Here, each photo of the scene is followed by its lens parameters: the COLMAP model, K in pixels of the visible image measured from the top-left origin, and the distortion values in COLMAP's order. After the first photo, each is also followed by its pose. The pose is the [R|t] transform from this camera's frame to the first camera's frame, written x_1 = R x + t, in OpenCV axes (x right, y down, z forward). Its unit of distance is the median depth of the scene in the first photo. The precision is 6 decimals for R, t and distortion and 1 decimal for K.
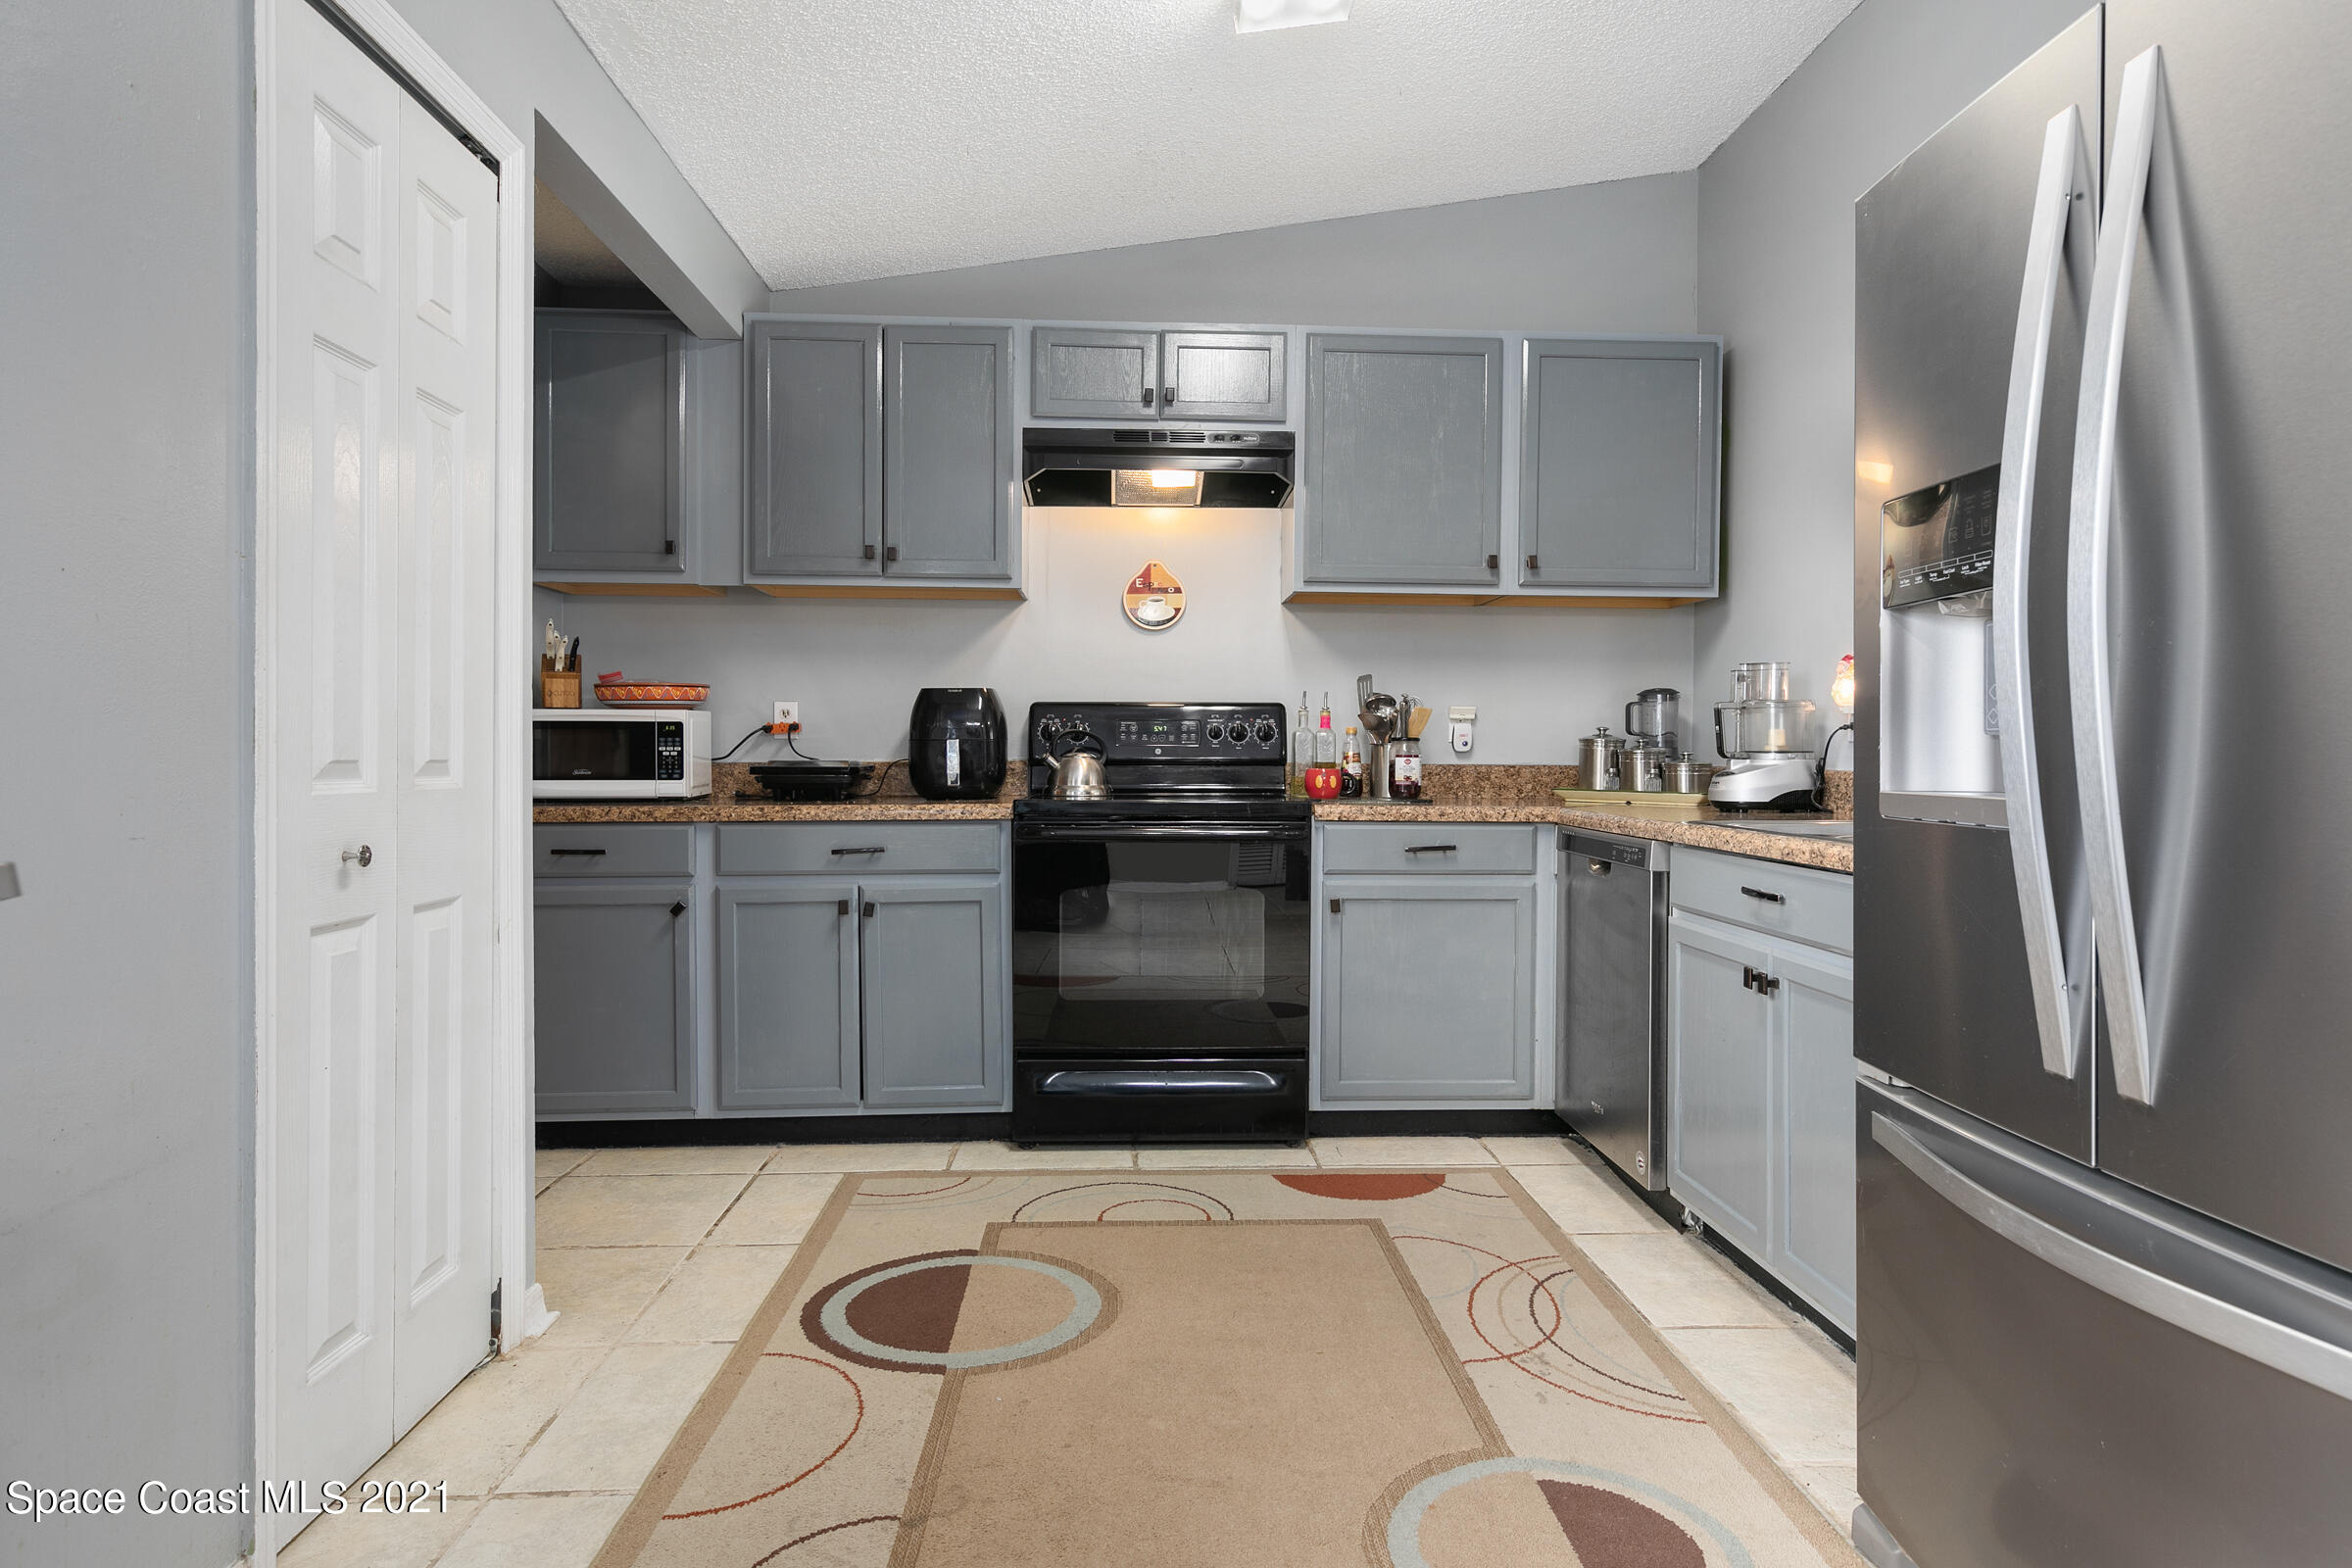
lens RADIAL K [[1255.1, 0, 1174.8], [0, 1255.1, 772.9], [0, 0, 1]] dist [0.004664, 0.000513]
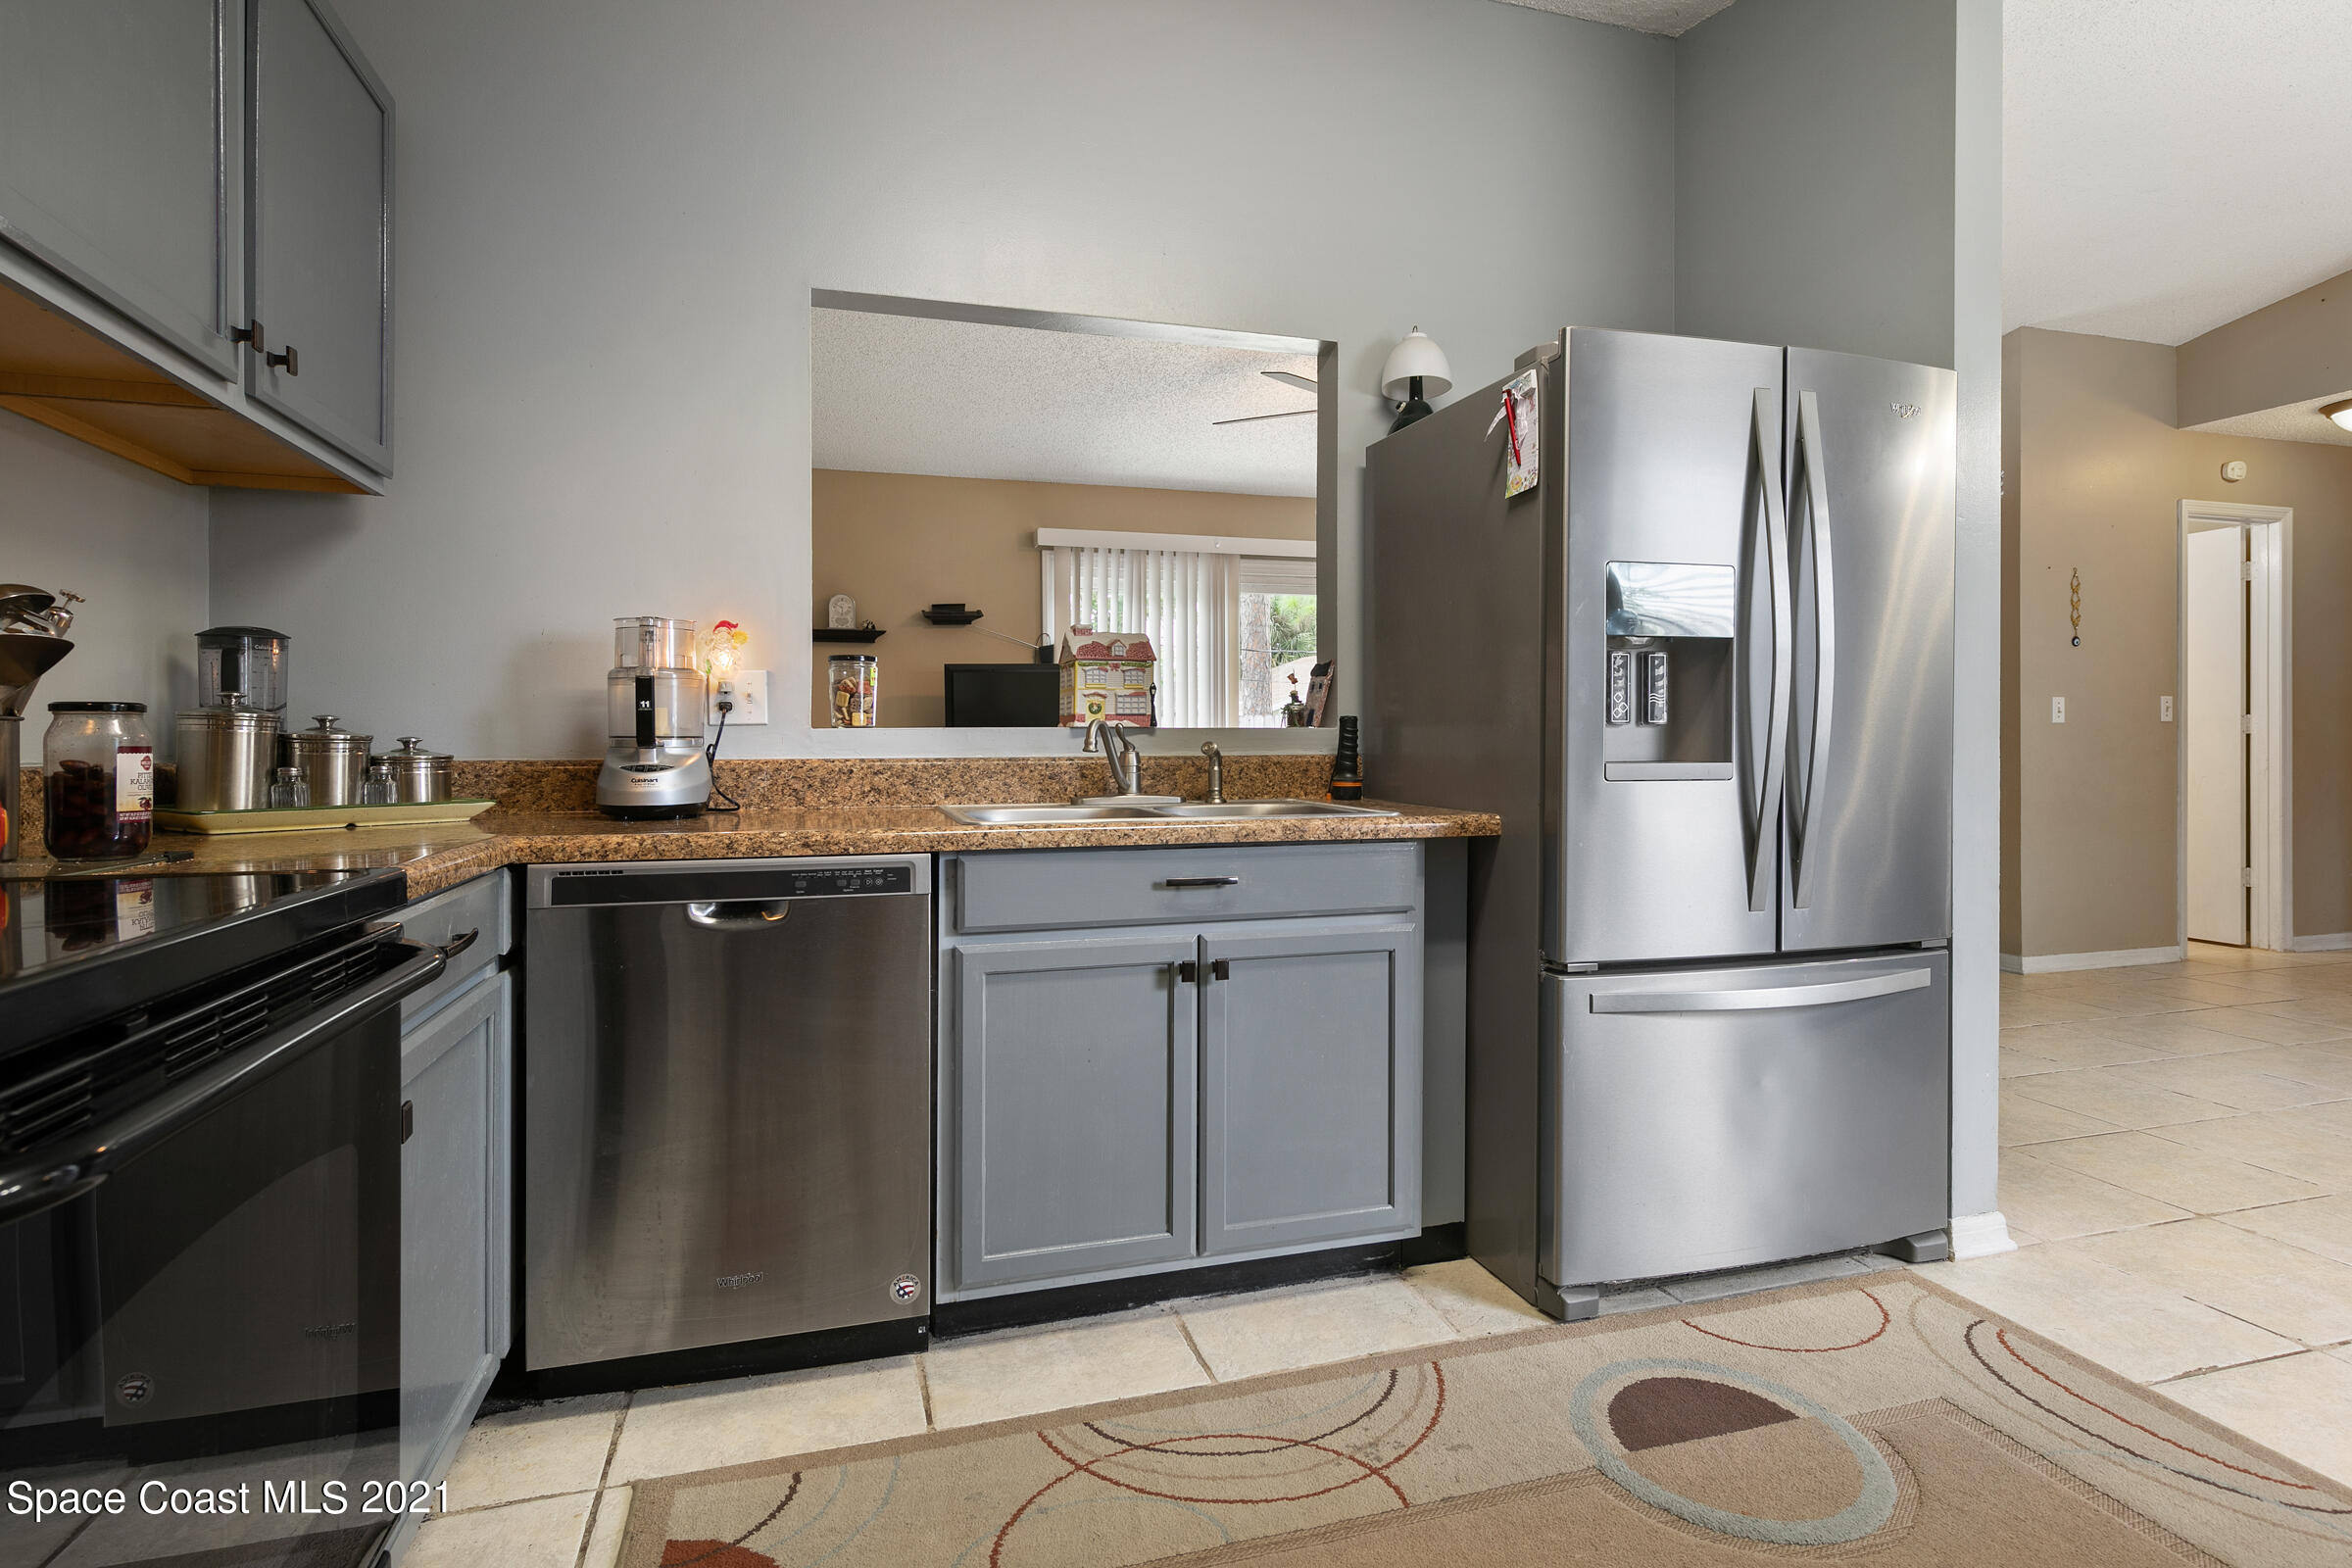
lens RADIAL K [[1214.3, 0, 1175.1], [0, 1214.3, 779.1], [0, 0, 1]] dist [0.005999, 0.000328]
pose [[-0.254490, -0.023734, 0.966784, -0.407473], [0.017033, 0.999434, 0.029020, -0.010063], [-0.966925, 0.023853, -0.253941, 1.168341]]
